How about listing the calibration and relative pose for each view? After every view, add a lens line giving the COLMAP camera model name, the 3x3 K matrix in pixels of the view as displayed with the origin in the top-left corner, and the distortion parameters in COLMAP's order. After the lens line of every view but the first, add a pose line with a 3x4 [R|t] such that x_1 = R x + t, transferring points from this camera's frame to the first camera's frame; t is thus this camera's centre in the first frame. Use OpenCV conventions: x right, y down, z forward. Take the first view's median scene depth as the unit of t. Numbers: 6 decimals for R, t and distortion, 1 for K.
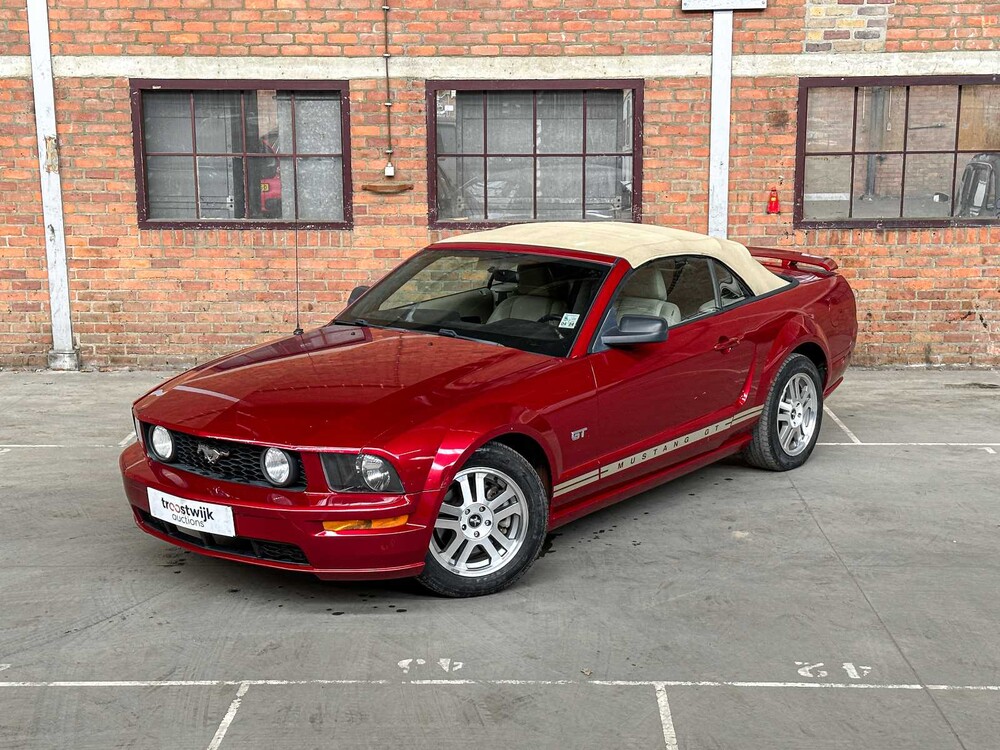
lens RADIAL K [[1529.7, 0, 508.7], [0, 1529.7, 390.1], [0, 0, 1]] dist [0.128855, 0.000000]
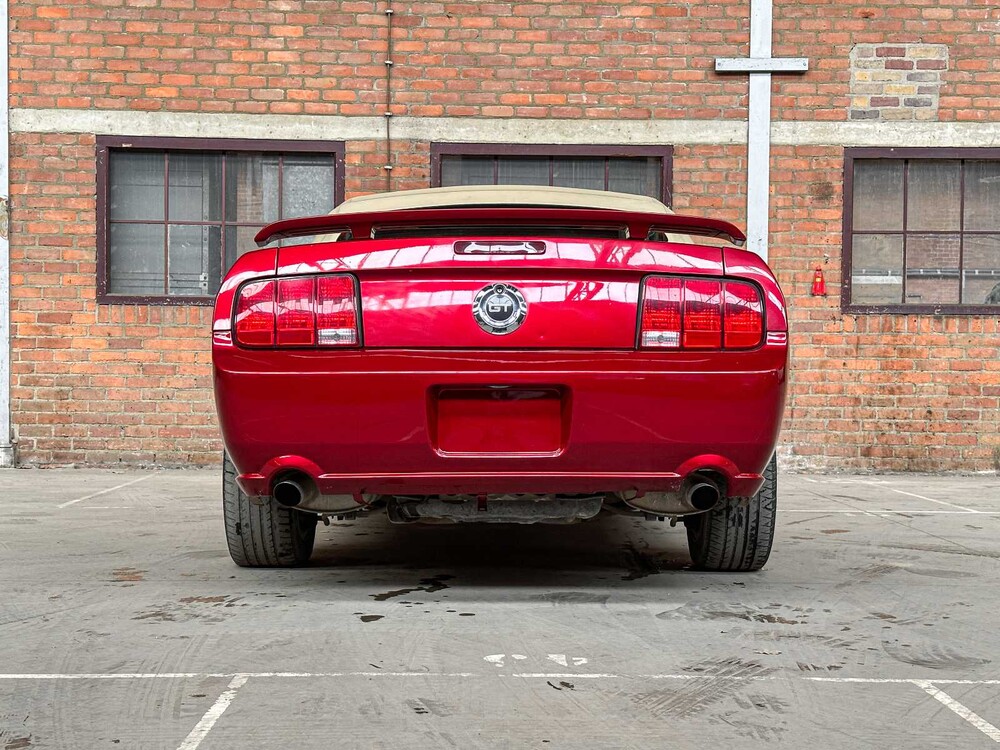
lens RADIAL K [[1397.3, 0, 494.9], [0, 1397.3, 382.9], [0, 0, 1]] dist [0.122651, 0.000000]
pose [[0.999039, 0.014201, 0.041459, -0.048487], [-0.006238, 0.982489, -0.186217, 0.088278], [-0.043377, 0.185779, 0.981634, 0.220504]]
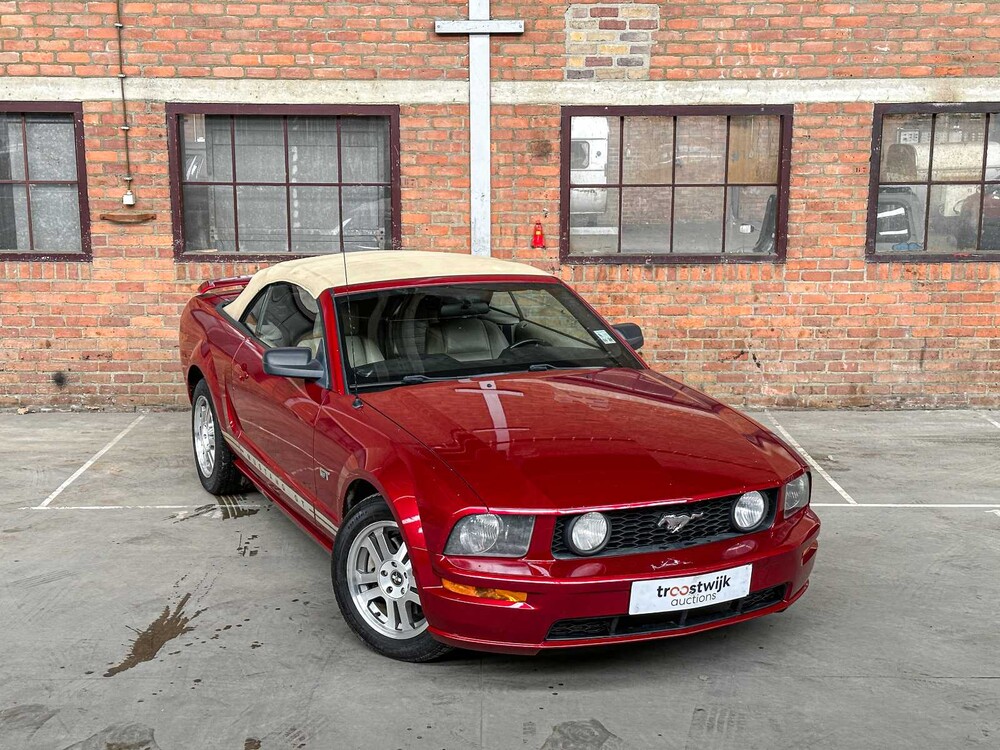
lens RADIAL K [[1397.3, 0, 496.4], [0, 1397.3, 385.1], [0, 0, 1]] dist [0.122651, 0.000000]
pose [[0.999694, 0.000637, 0.024747, 0.125880], [-0.000544, 0.999993, -0.003765, -0.026692], [-0.024749, 0.003750, 0.999687, 0.135310]]
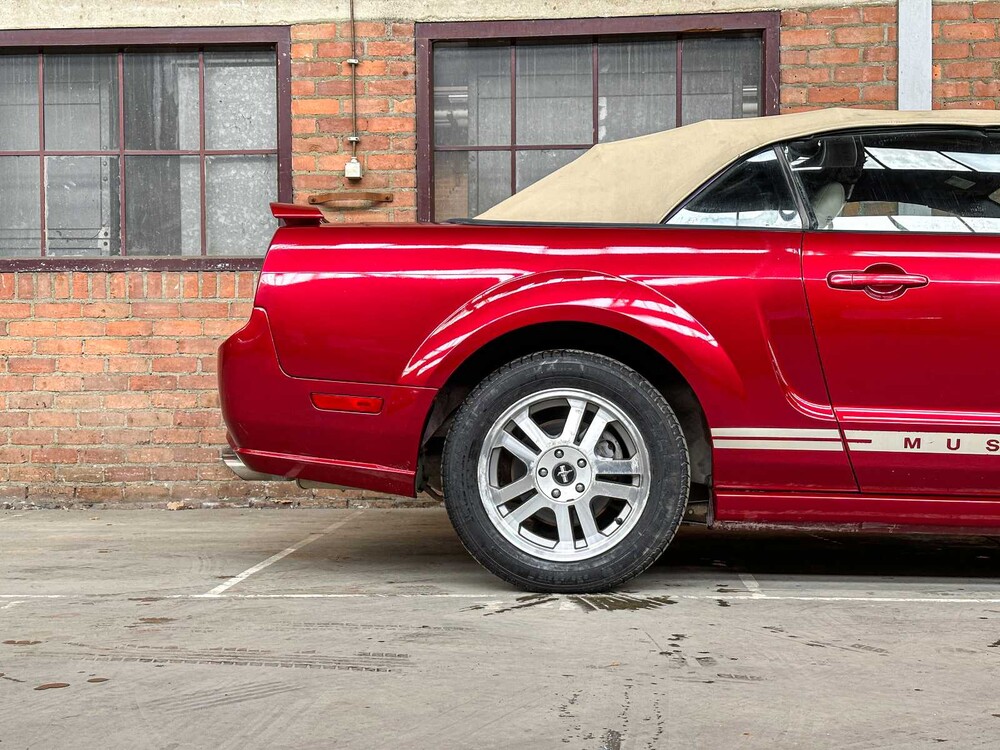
lens RADIAL K [[1397.3, 0, 498.8], [0, 1397.3, 376.4], [0, 0, 1]] dist [0.122651, 0.000000]
pose [[0.997733, -0.001049, -0.067293, 0.016257], [-0.012083, 0.980840, -0.194440, 0.042928], [0.066208, 0.194812, 0.978603, 0.484300]]
